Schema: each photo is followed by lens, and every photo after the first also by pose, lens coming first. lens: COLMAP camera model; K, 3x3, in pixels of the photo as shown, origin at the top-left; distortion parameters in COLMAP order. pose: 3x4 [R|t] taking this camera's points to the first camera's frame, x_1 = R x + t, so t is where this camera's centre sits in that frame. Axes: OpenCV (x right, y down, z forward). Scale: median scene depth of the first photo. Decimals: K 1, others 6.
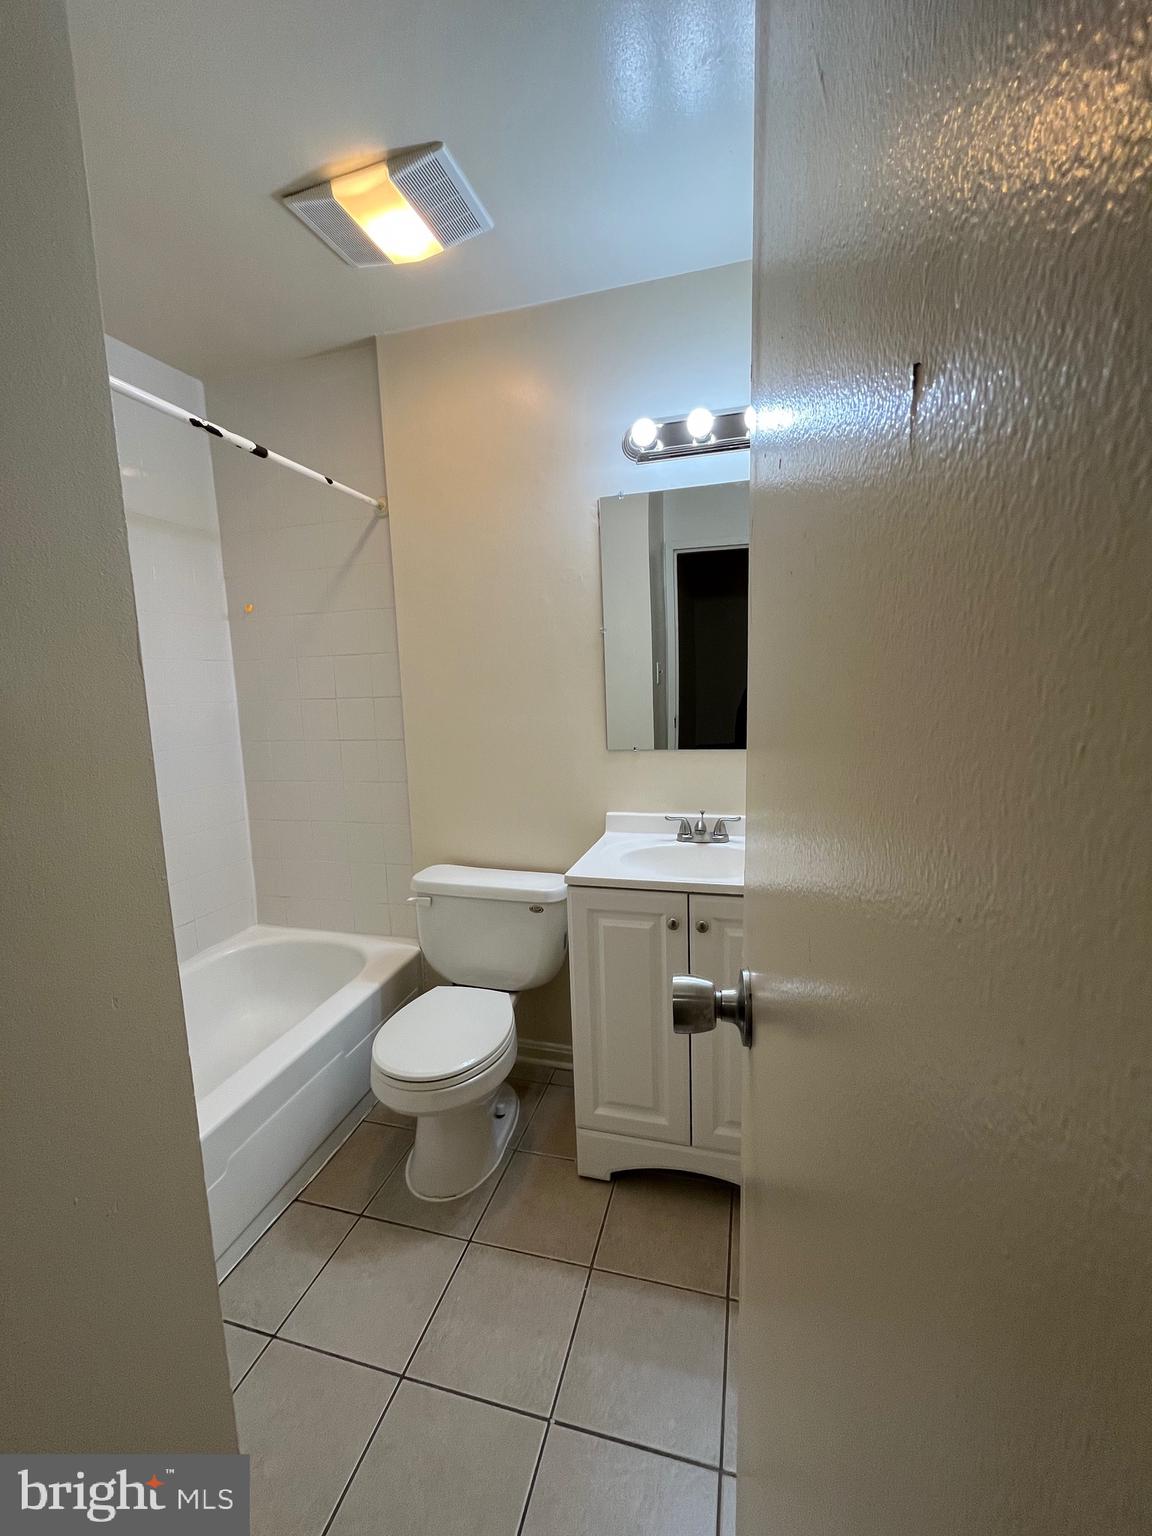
lens RADIAL K [[619.3, 0, 578.7], [0, 619.3, 765.1], [0, 0, 1]] dist [-0.003286, 0.000307]
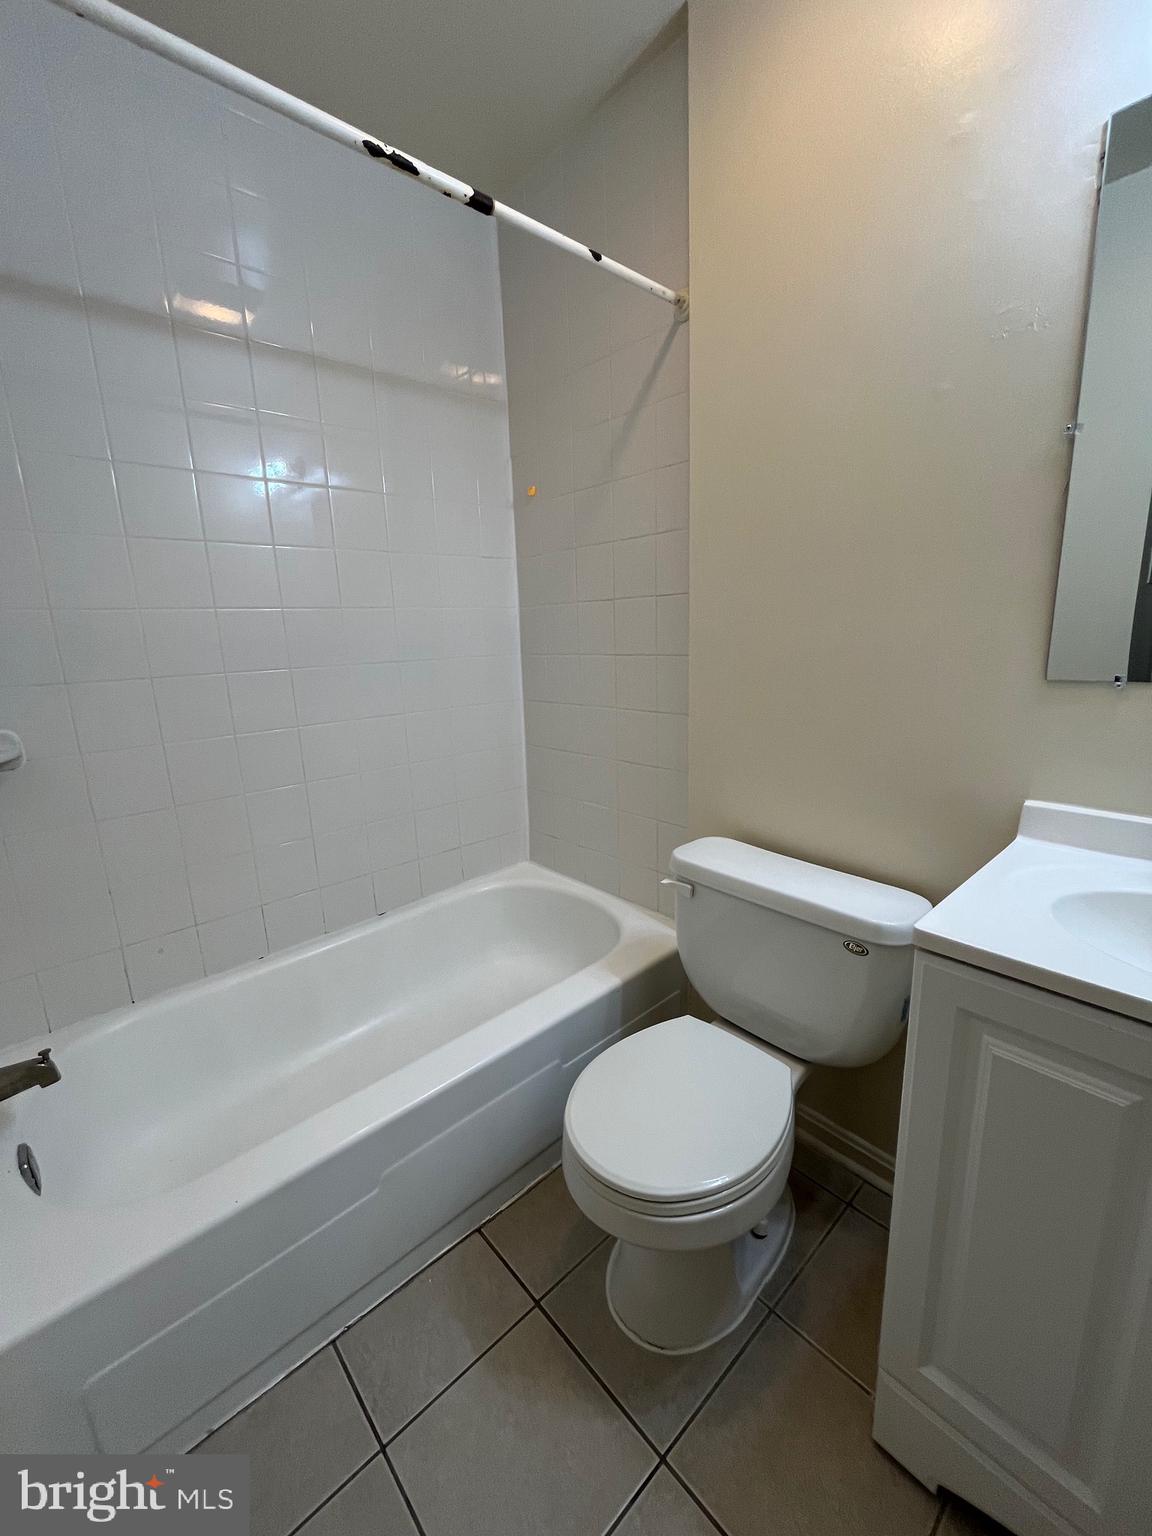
lens RADIAL K [[619.3, 0, 578.7], [0, 619.3, 765.1], [0, 0, 1]] dist [-0.003286, 0.000307]
pose [[0.844871, 0.116907, -0.522040, -0.004469], [-0.062825, 0.990760, 0.120197, 0.008270], [0.531268, -0.068754, 0.844409, 0.369702]]
